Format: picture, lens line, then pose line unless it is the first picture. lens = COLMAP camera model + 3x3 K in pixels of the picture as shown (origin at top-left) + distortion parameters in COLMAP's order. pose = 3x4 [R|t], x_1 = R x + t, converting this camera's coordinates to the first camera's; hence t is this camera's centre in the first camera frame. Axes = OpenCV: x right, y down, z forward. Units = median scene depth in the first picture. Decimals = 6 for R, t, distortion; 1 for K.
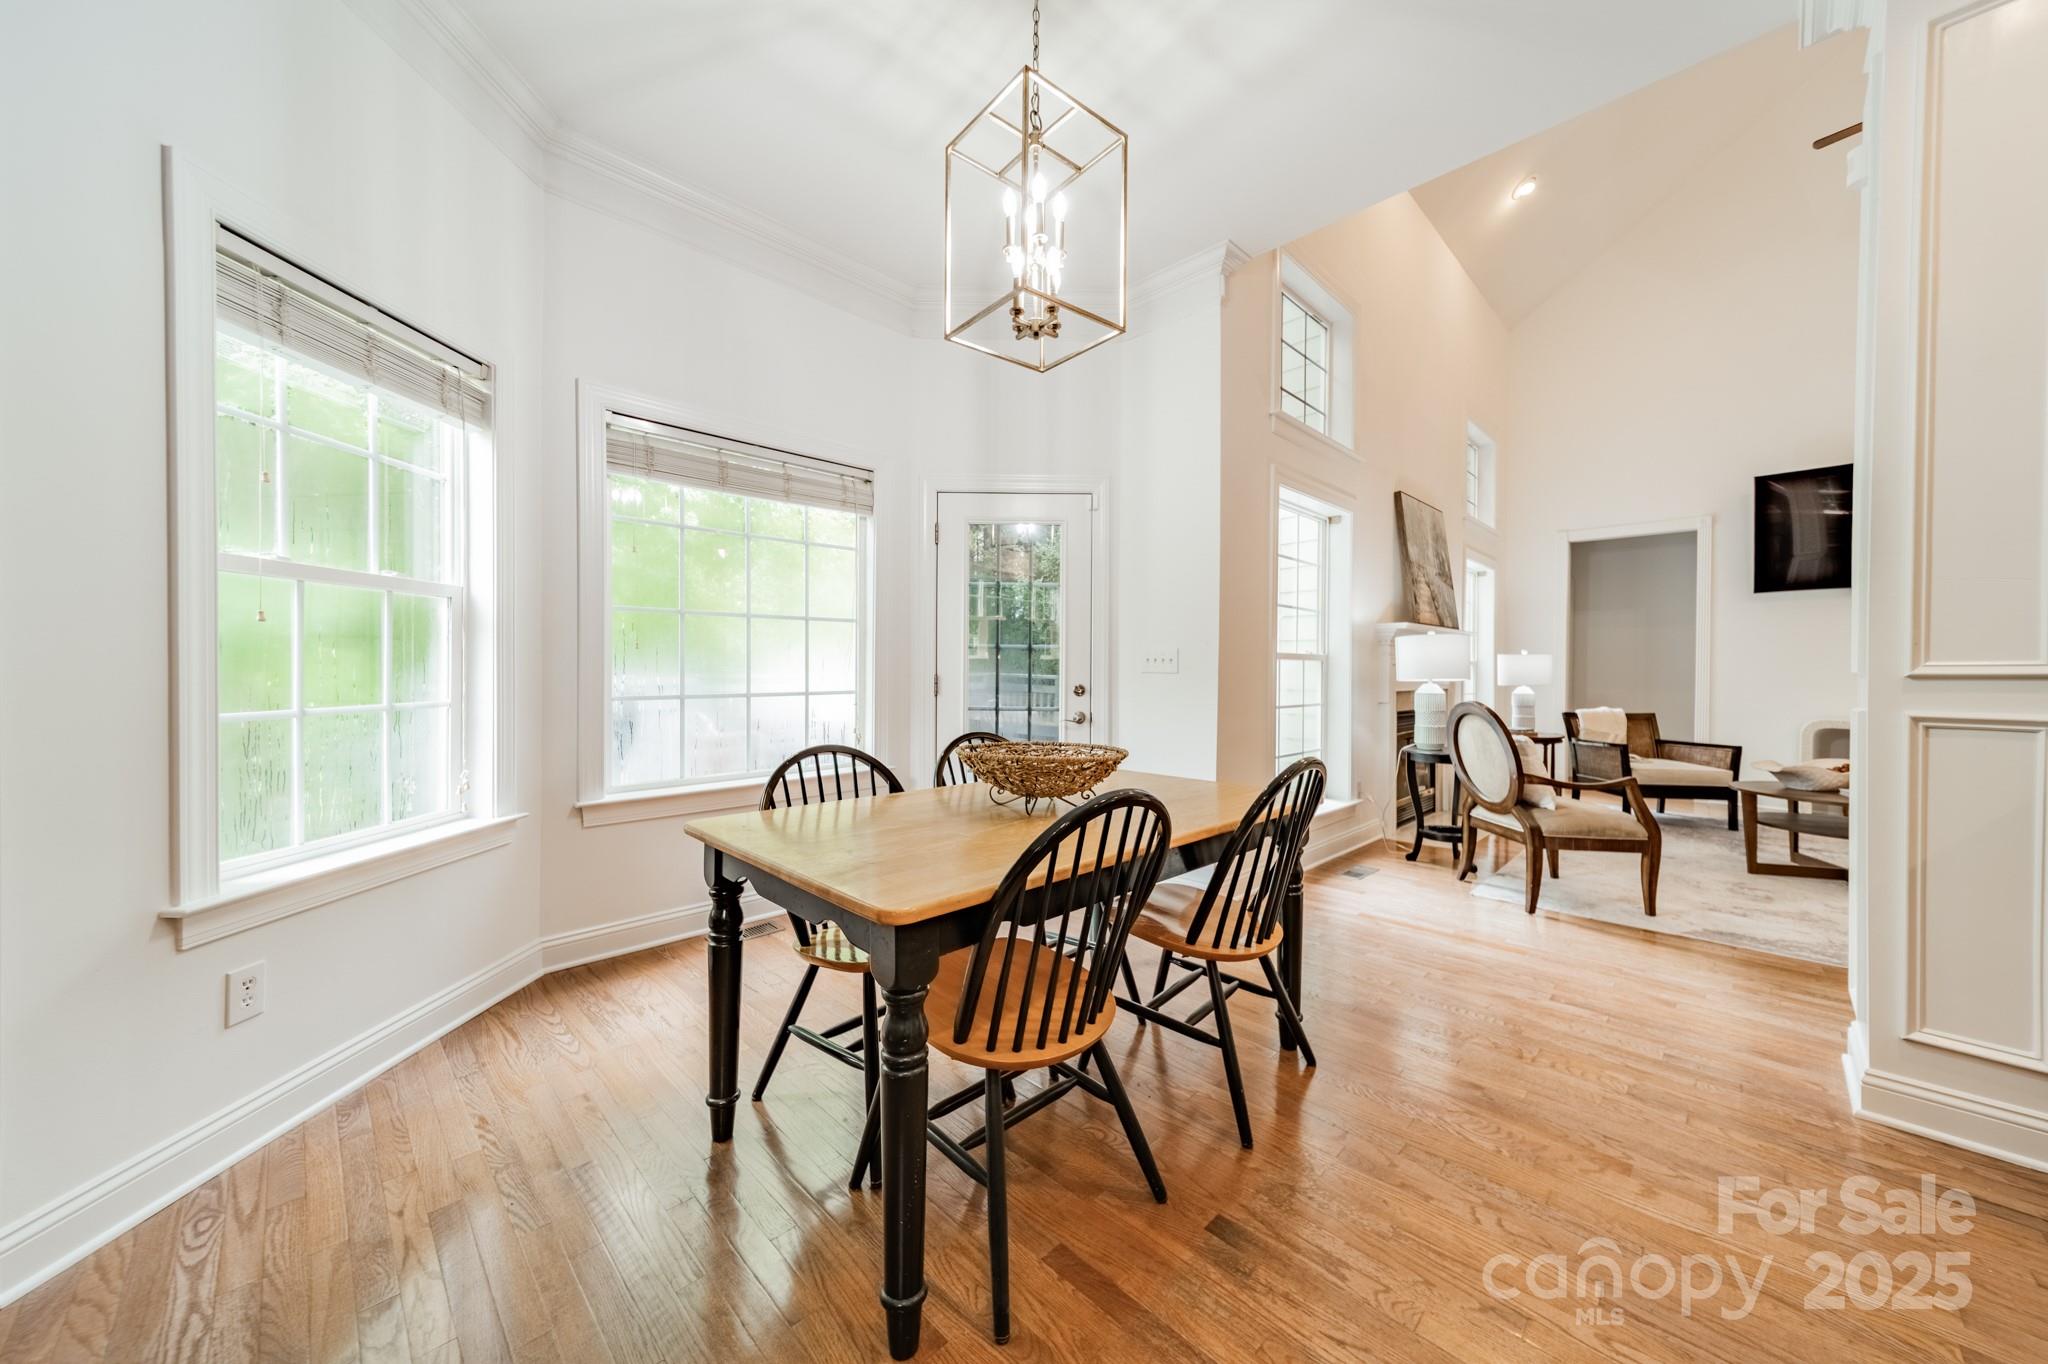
lens RADIAL K [[722.3, 0, 1030.6], [0, 722.3, 676.5], [0, 0, 1]] dist [0.006578, -0.000132]
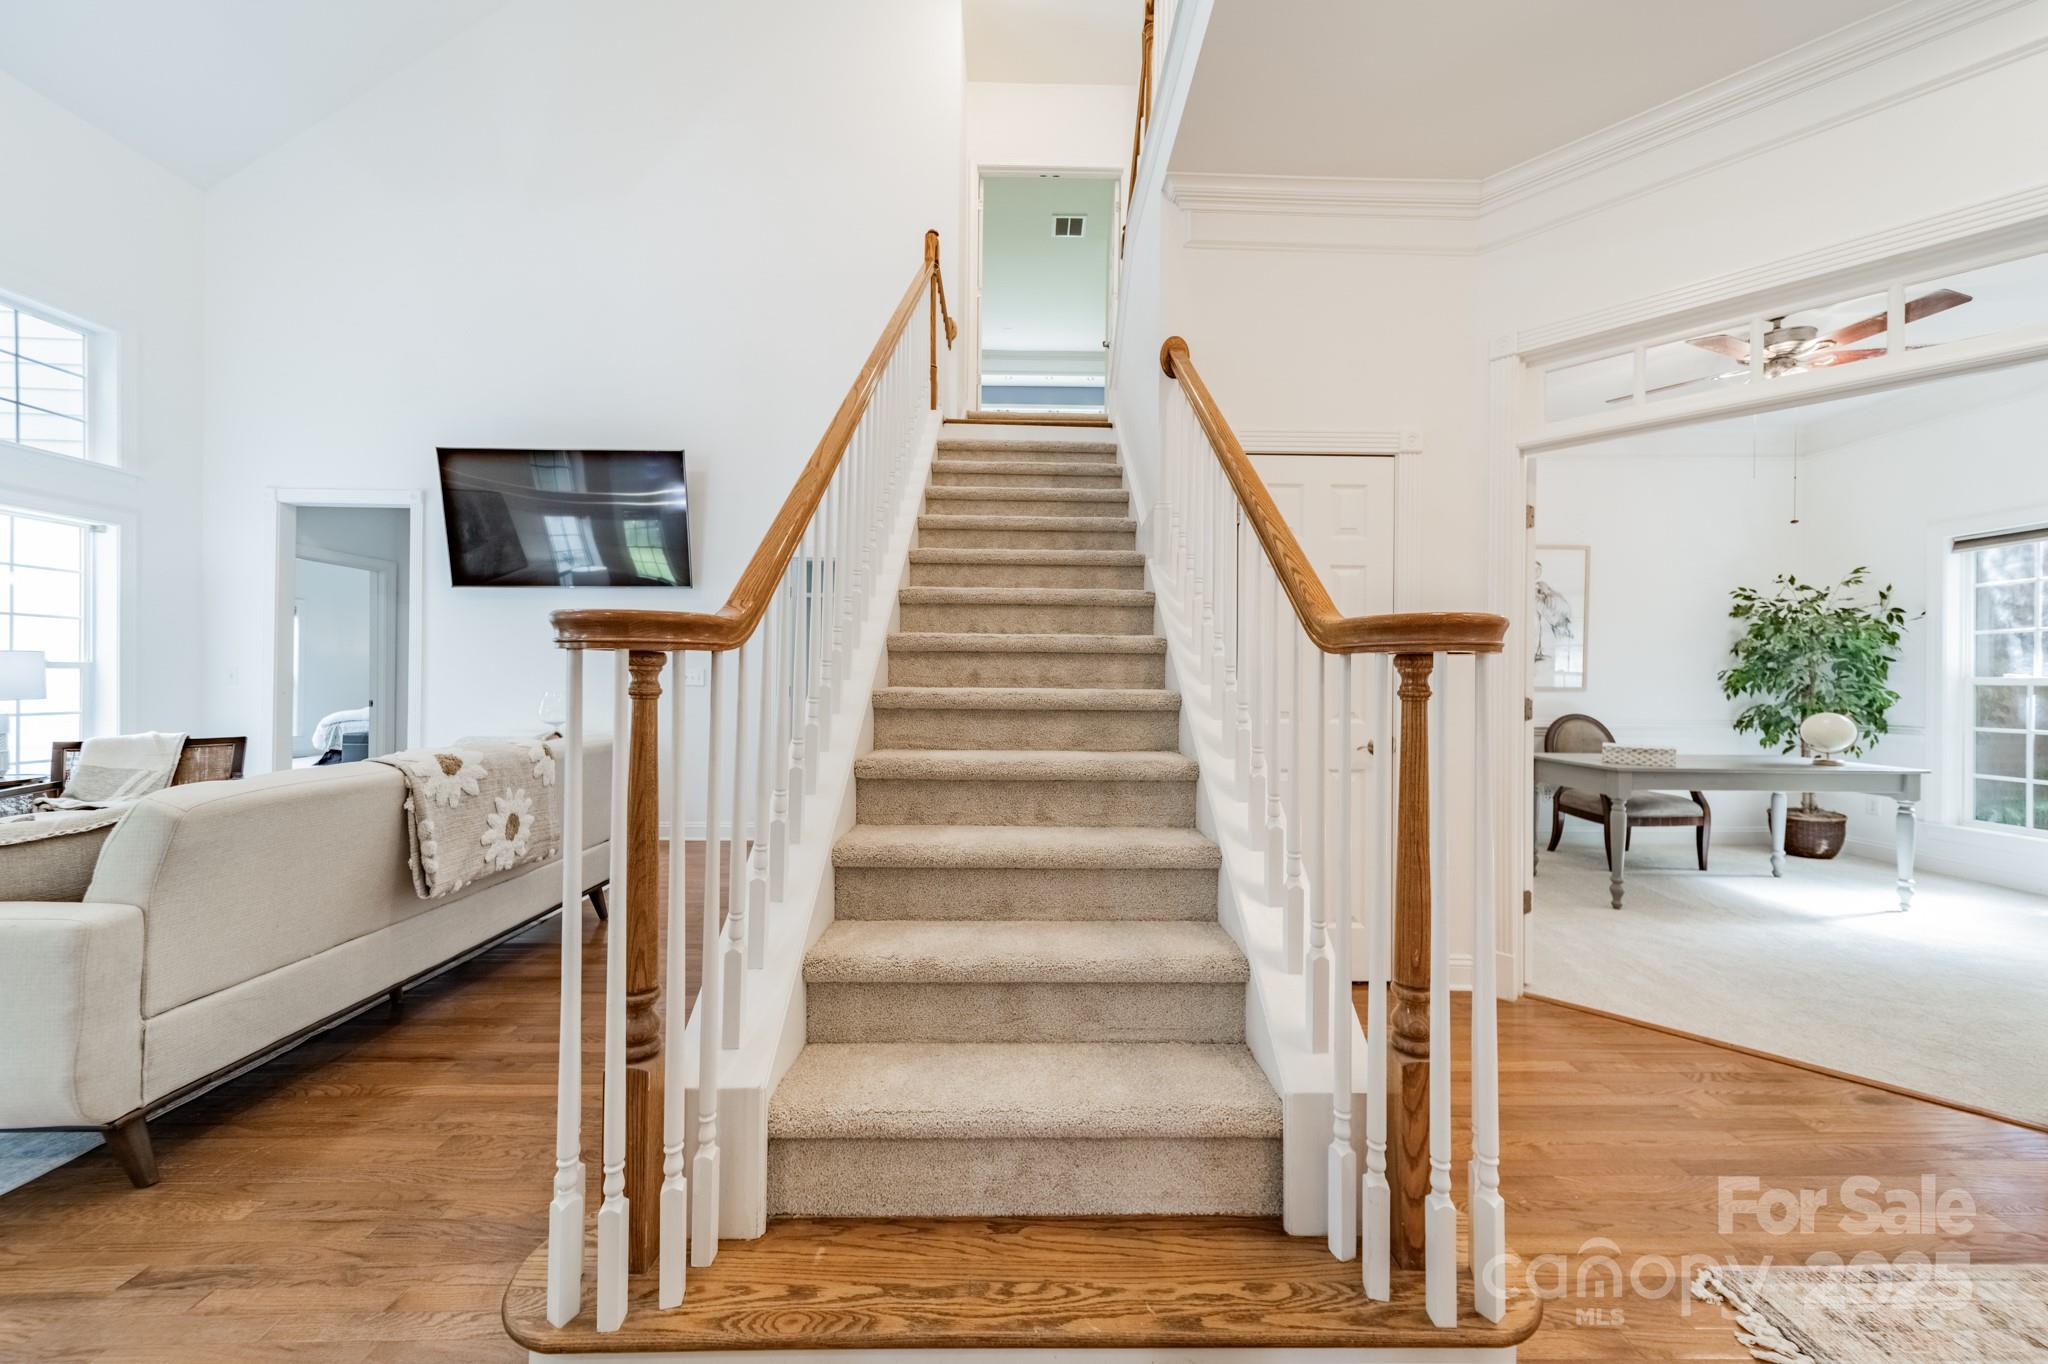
lens RADIAL K [[722.5, 0, 1036.0], [0, 722.5, 681.3], [0, 0, 1]] dist [0.008109, -0.000043]
pose [[0.695481, 0.000226, 0.718544, 1.525317], [0.001718, 0.999997, -0.001977, -0.004202], [-0.718542, 0.002609, 0.695478, -0.131544]]
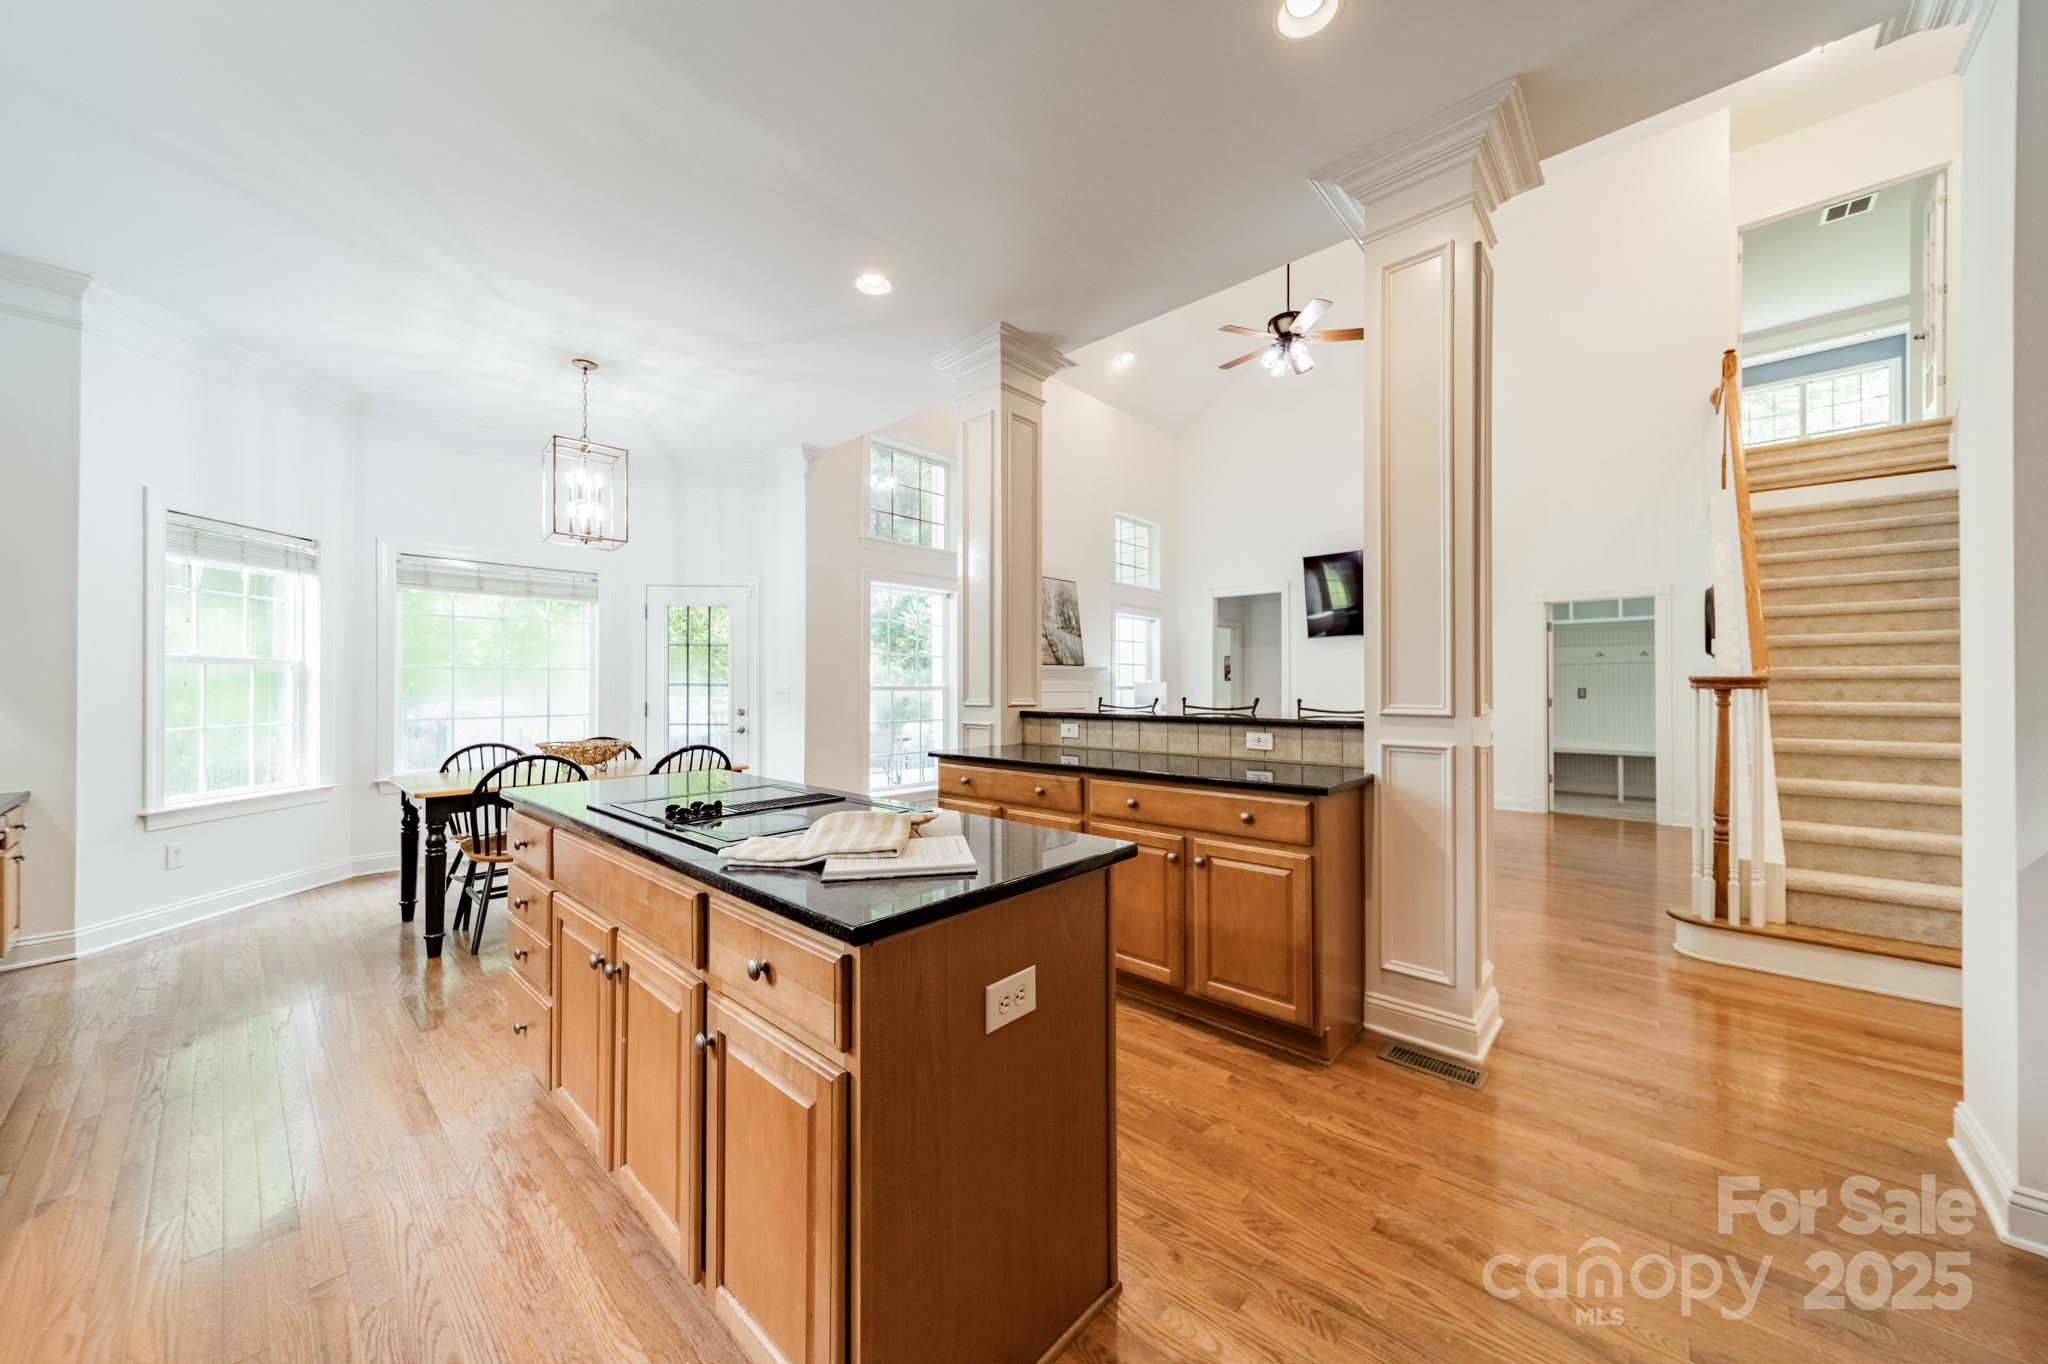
lens RADIAL K [[720.7, 0, 1030.2], [0, 720.7, 684.1], [0, 0, 1]] dist [0.008142, 0.000120]
pose [[0.998758, -0.005019, 0.049563, 0.685420], [0.005681, 0.999896, -0.013232, -0.019242], [-0.049491, 0.013498, 0.998683, -0.656673]]
